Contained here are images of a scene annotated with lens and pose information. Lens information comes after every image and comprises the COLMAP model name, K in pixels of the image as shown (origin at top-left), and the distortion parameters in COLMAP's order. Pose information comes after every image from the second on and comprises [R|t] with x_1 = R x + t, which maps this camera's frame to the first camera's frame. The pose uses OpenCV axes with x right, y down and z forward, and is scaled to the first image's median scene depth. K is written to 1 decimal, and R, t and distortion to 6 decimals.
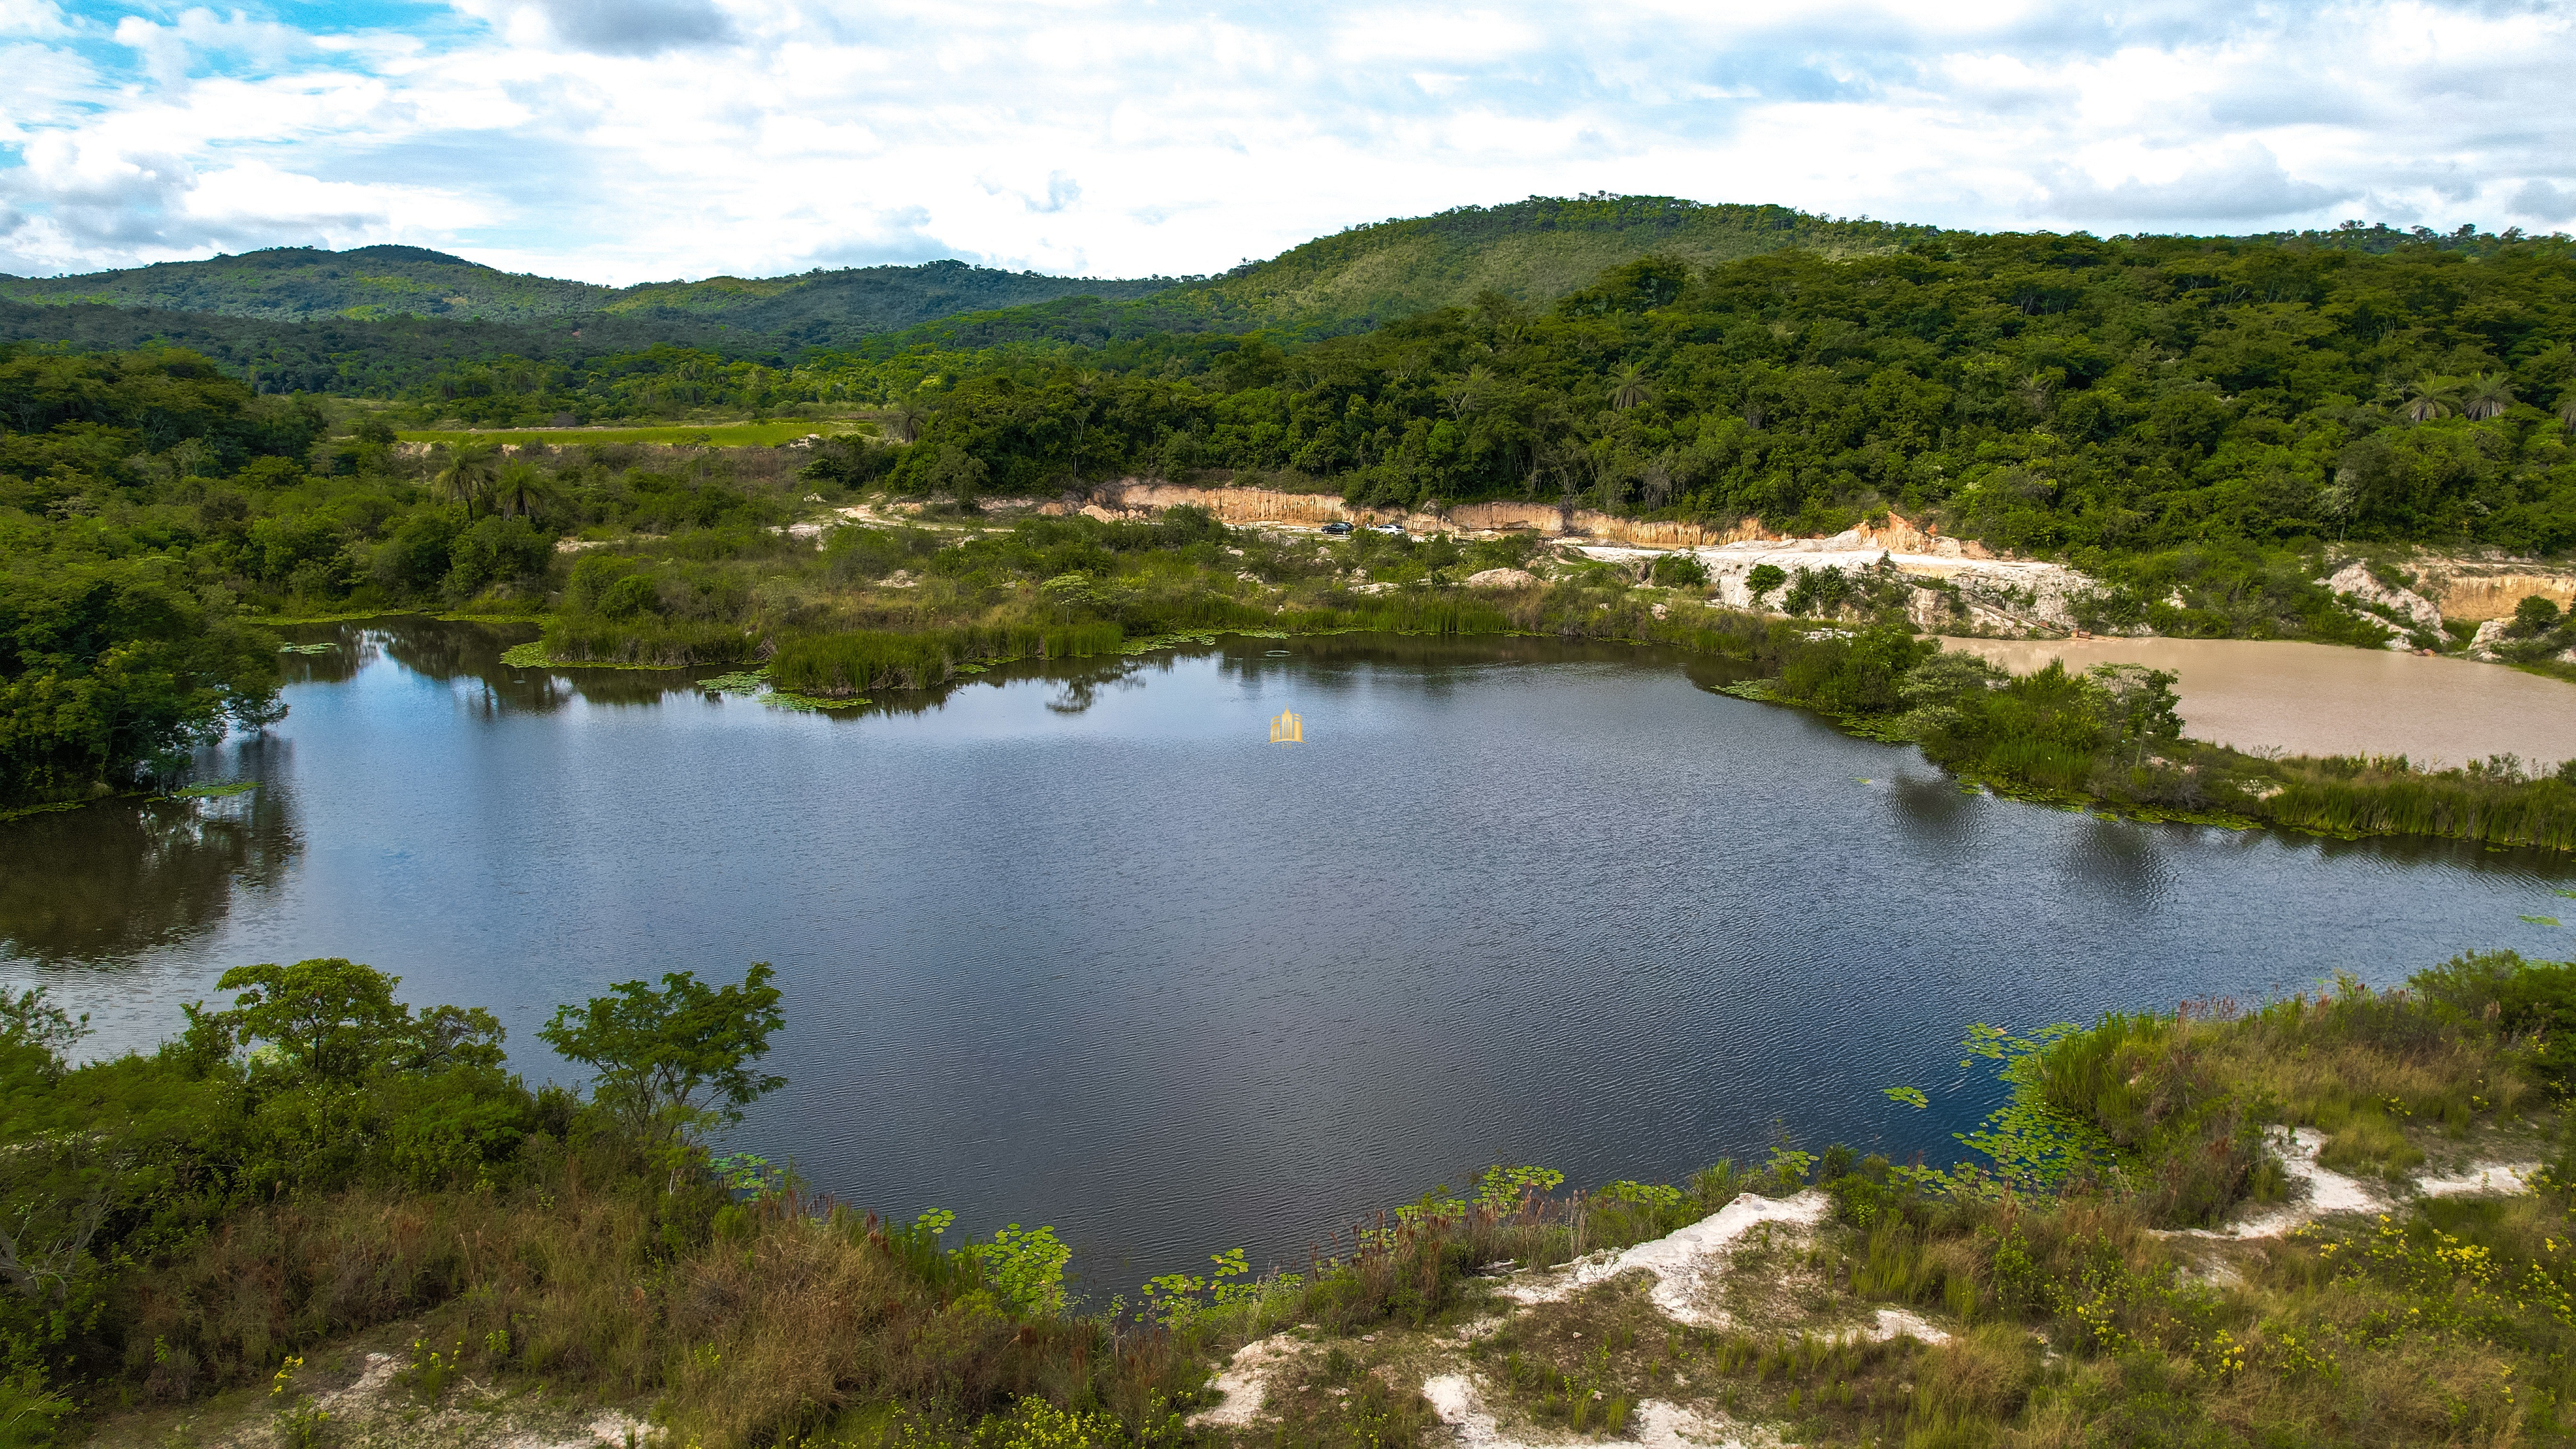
lens RADIAL K [[1652.3, 0, 1304.4], [0, 1652.3, 722.8], [0, 0, 1]] dist [-0.087538, 0.084626]
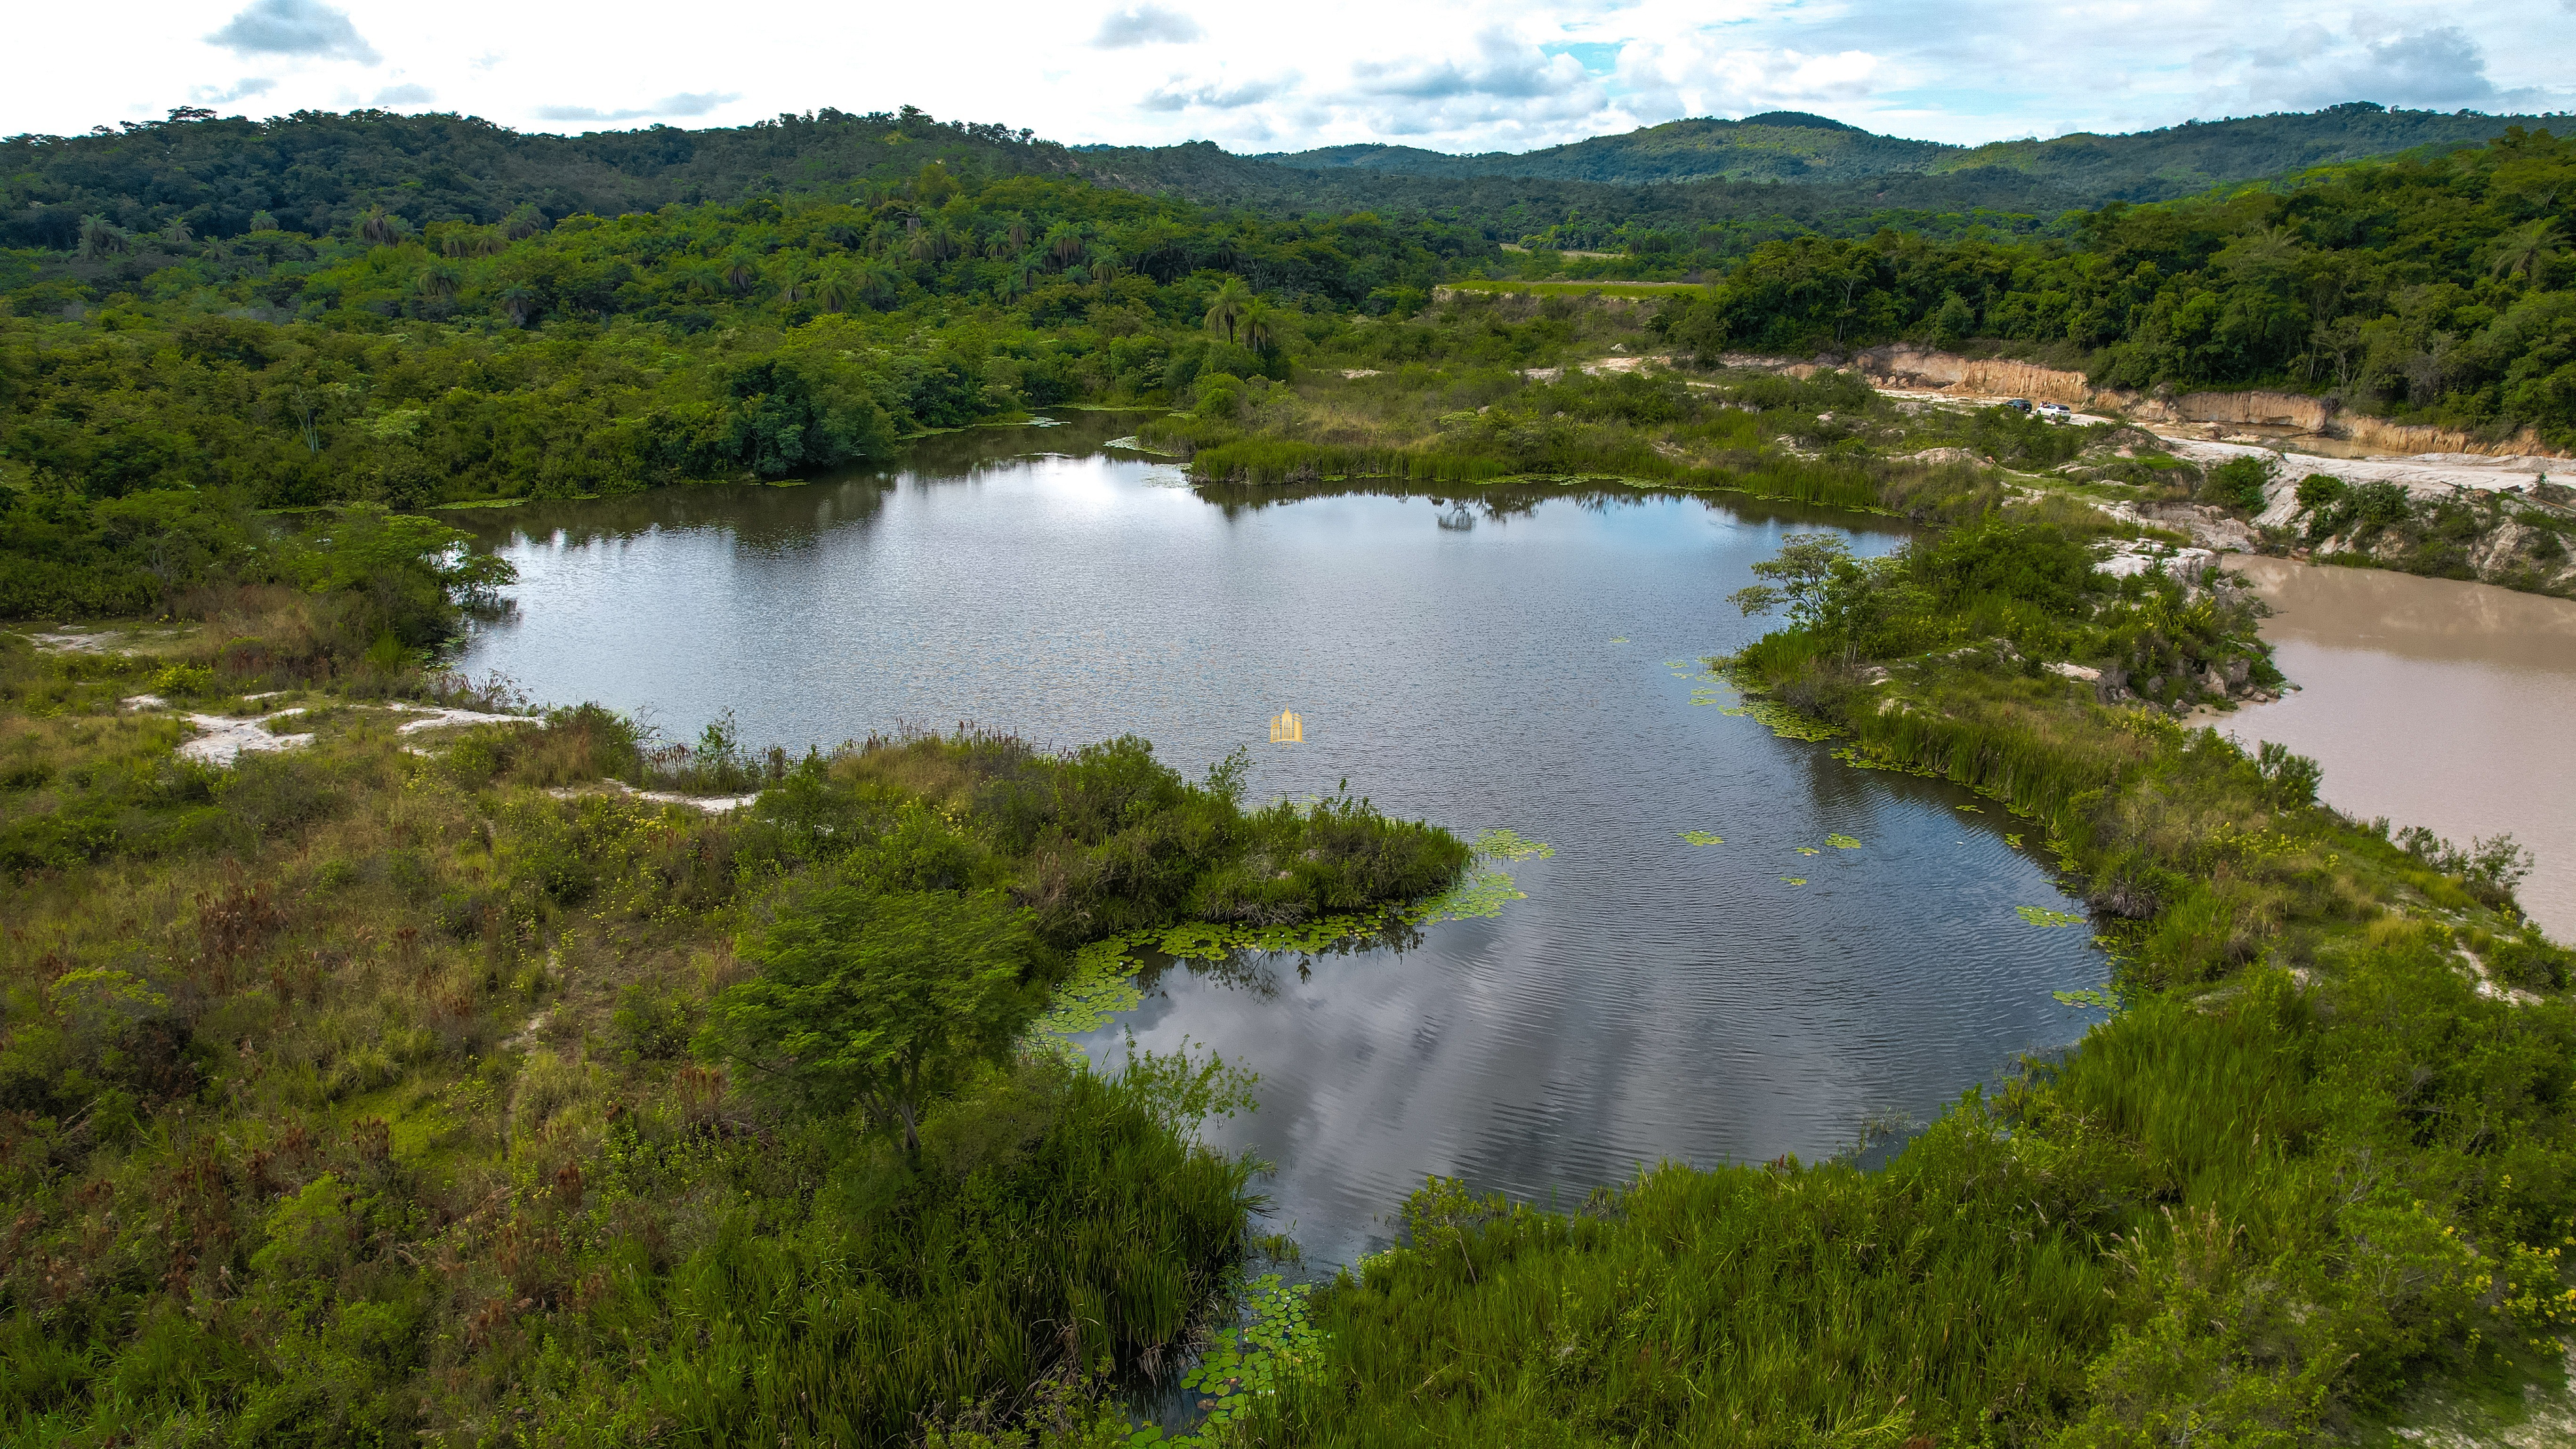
lens RADIAL K [[1652.3, 0, 1304.4], [0, 1652.3, 722.8], [0, 0, 1]] dist [-0.087538, 0.084626]
pose [[0.700762, 0.198339, -0.685269, 0.381039], [-0.142804, 0.980132, 0.137650, -0.011893], [0.698956, 0.001400, 0.715163, 0.065901]]
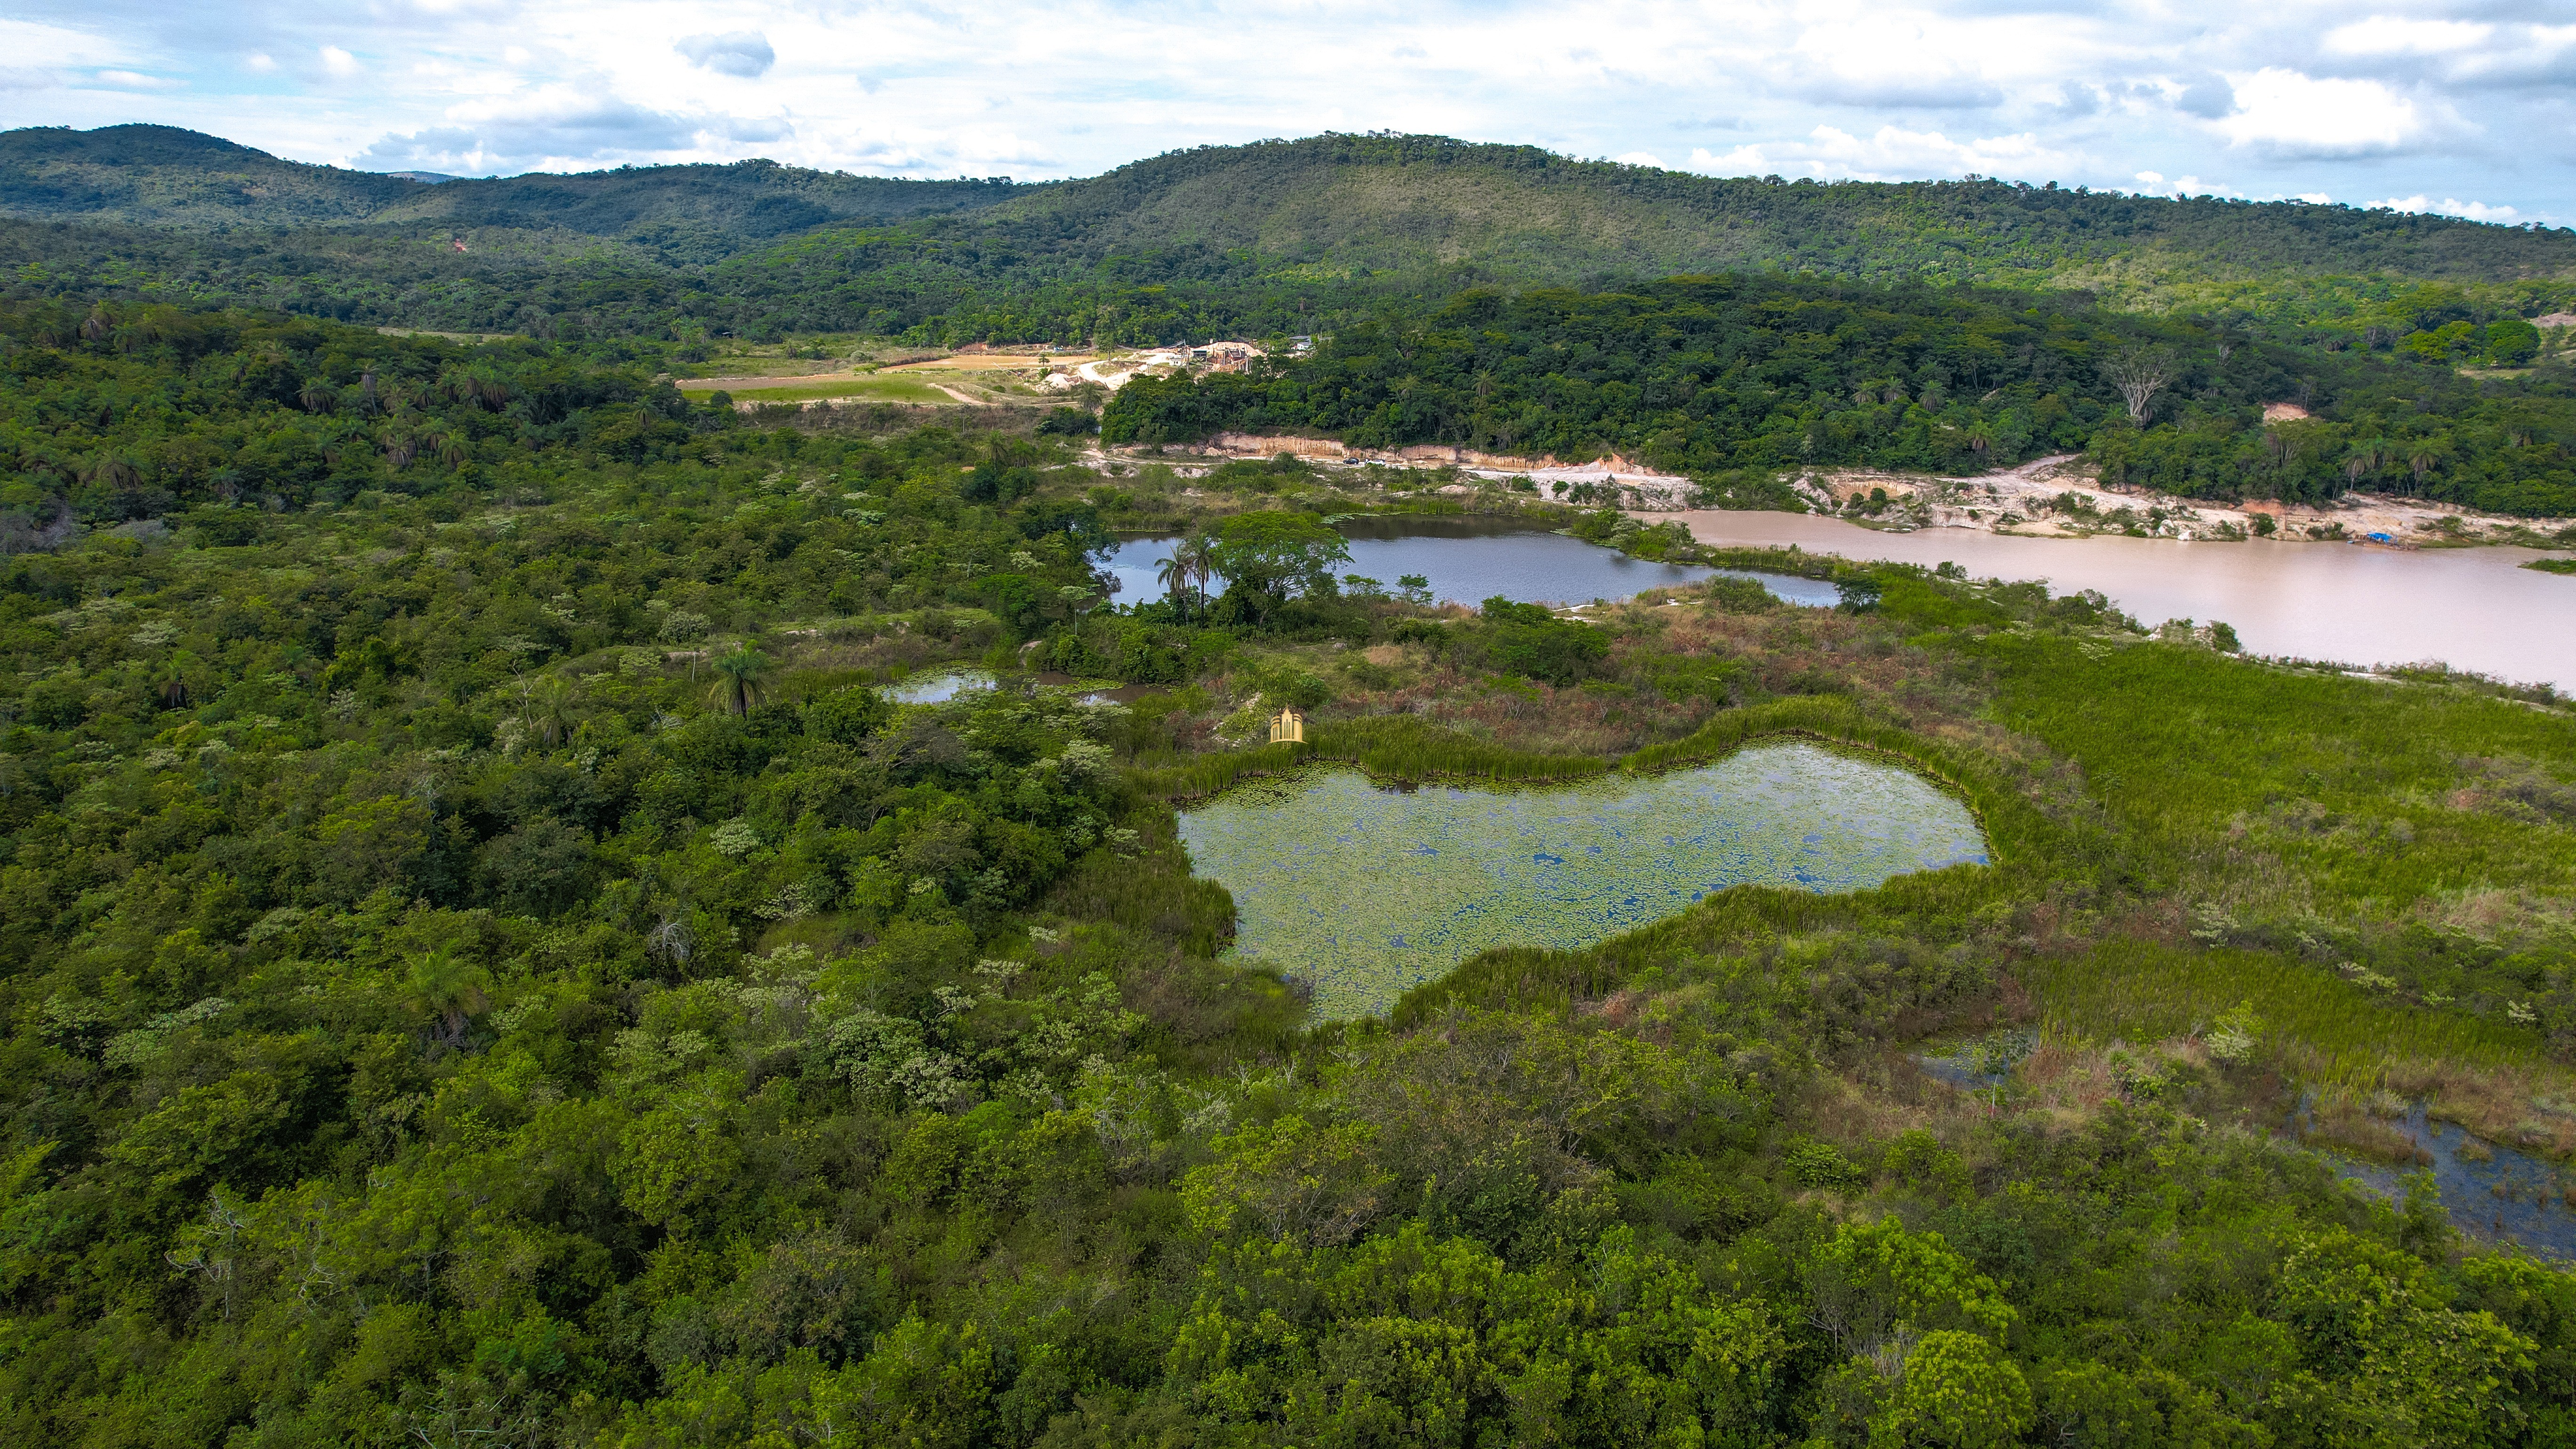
lens RADIAL K [[1652.3, 0, 1304.4], [0, 1652.3, 722.8], [0, 0, 1]] dist [-0.087538, 0.084626]
pose [[0.988931, -0.033923, 0.144445, -0.324372], [0.022872, 0.996731, 0.077491, 0.042828], [-0.146602, -0.073329, 0.986474, -0.969633]]
